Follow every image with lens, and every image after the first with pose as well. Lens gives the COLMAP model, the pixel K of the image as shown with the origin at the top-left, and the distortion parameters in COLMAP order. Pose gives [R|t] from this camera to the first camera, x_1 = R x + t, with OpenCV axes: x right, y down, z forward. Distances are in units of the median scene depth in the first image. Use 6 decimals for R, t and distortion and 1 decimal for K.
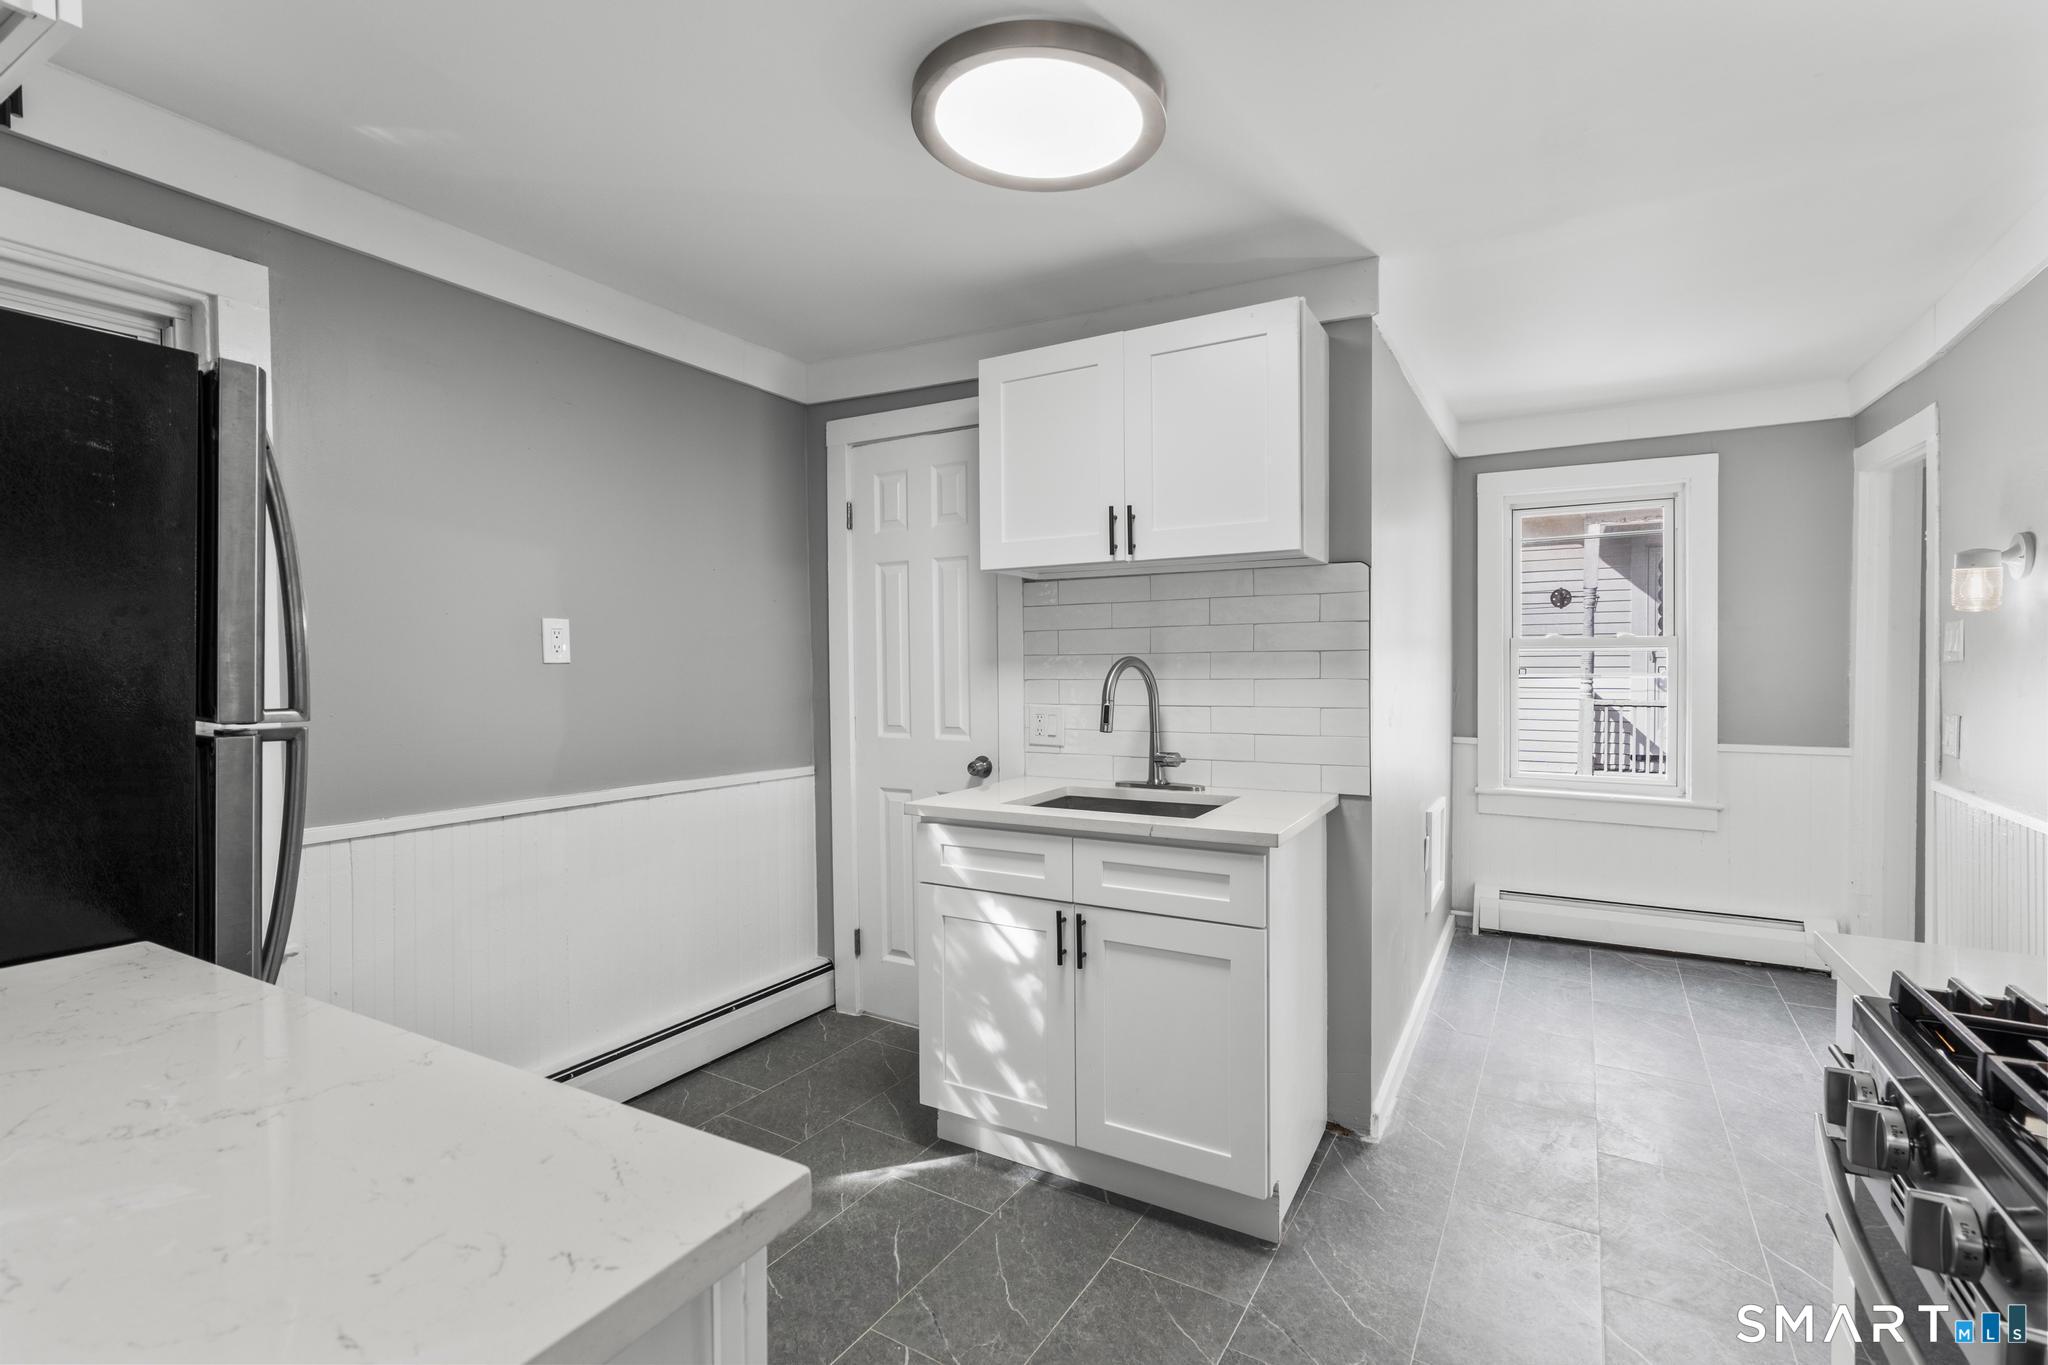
lens RADIAL K [[921.3, 0, 1030.6], [0, 921.3, 679.8], [0, 0, 1]] dist [-0.003302, 0.001049]
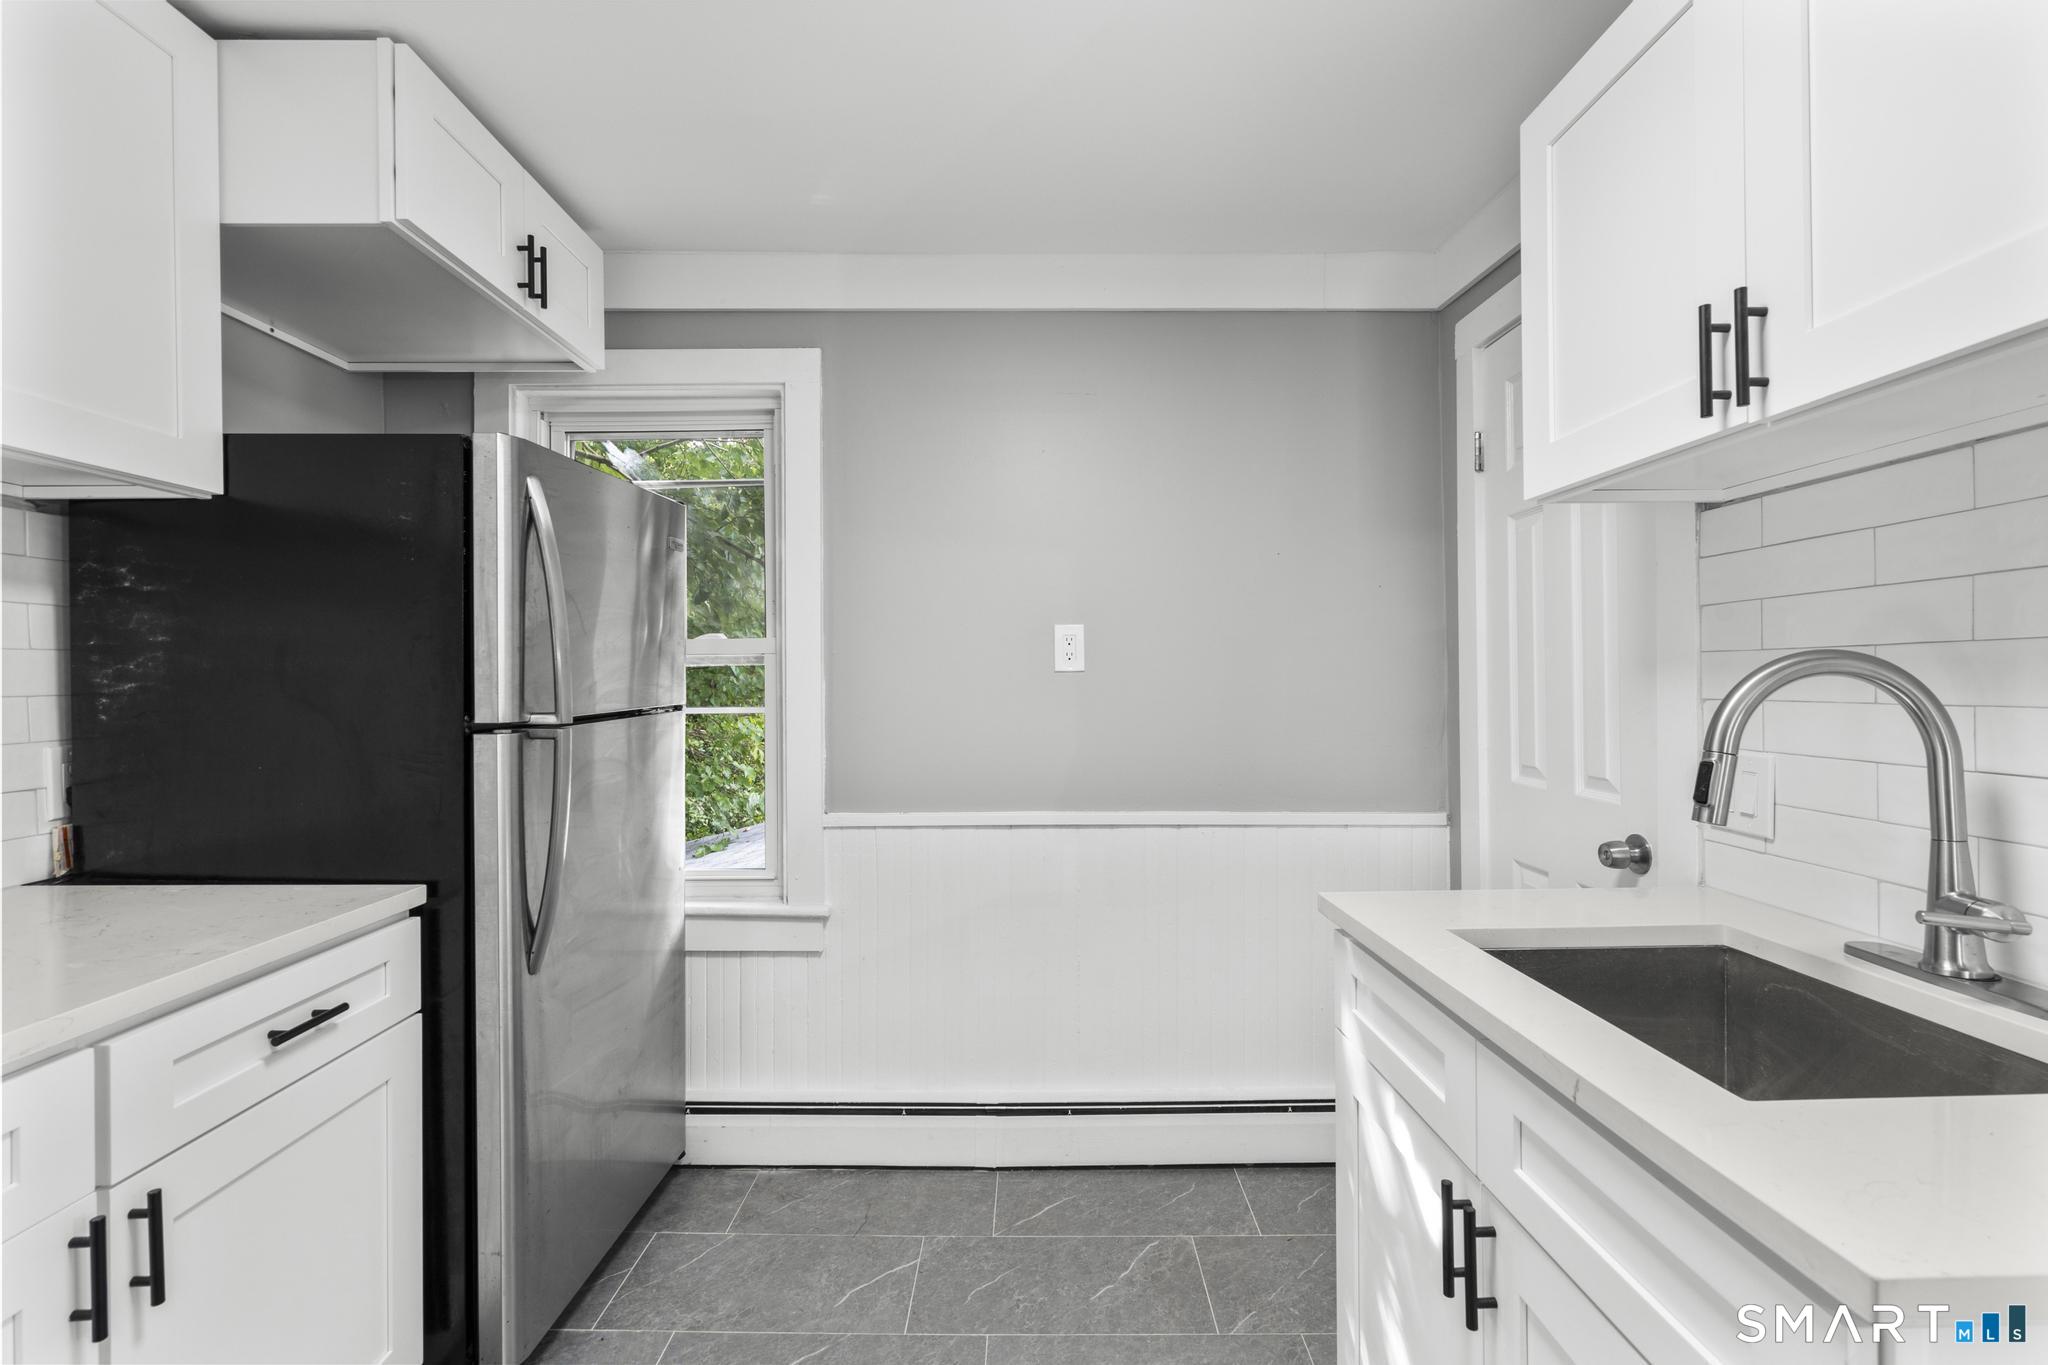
lens RADIAL K [[921.3, 0, 1030.6], [0, 921.3, 679.8], [0, 0, 1]] dist [-0.003302, 0.001049]
pose [[0.512205, 0.003430, -0.858856, 0.275047], [-0.008994, 0.999959, -0.001370, -0.007628], [0.858816, 0.008426, 0.512215, 0.467418]]
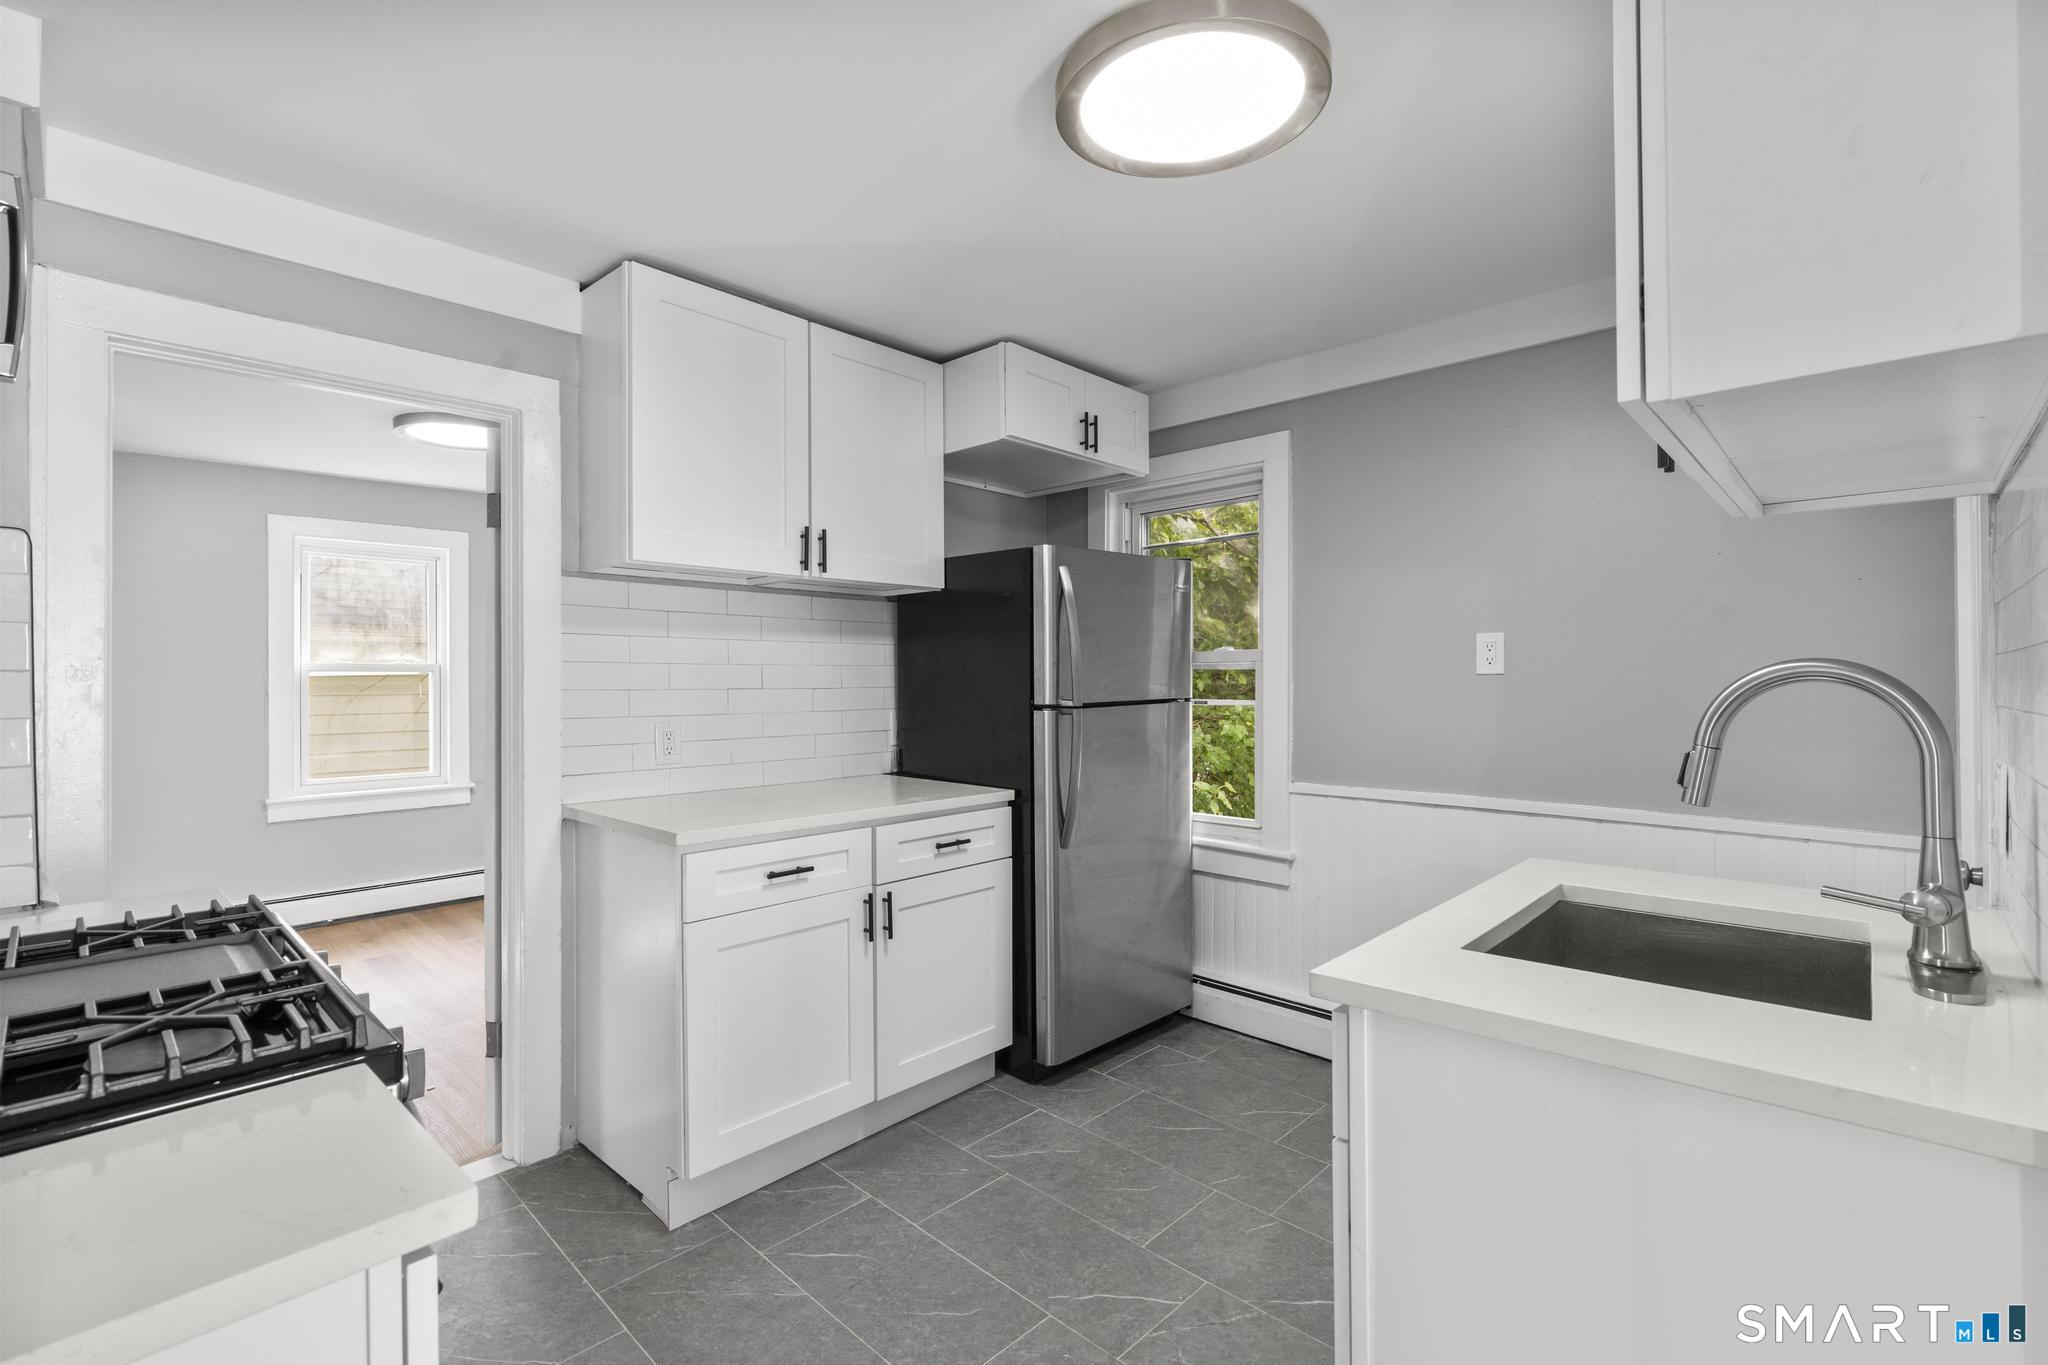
lens RADIAL K [[921.3, 0, 1030.6], [0, 921.3, 679.8], [0, 0, 1]] dist [-0.003302, 0.001049]
pose [[-0.226189, 0.005319, -0.974069, 0.639826], [-0.009078, 0.999930, 0.007568, -0.014365], [0.974041, 0.010554, -0.226125, 0.703570]]
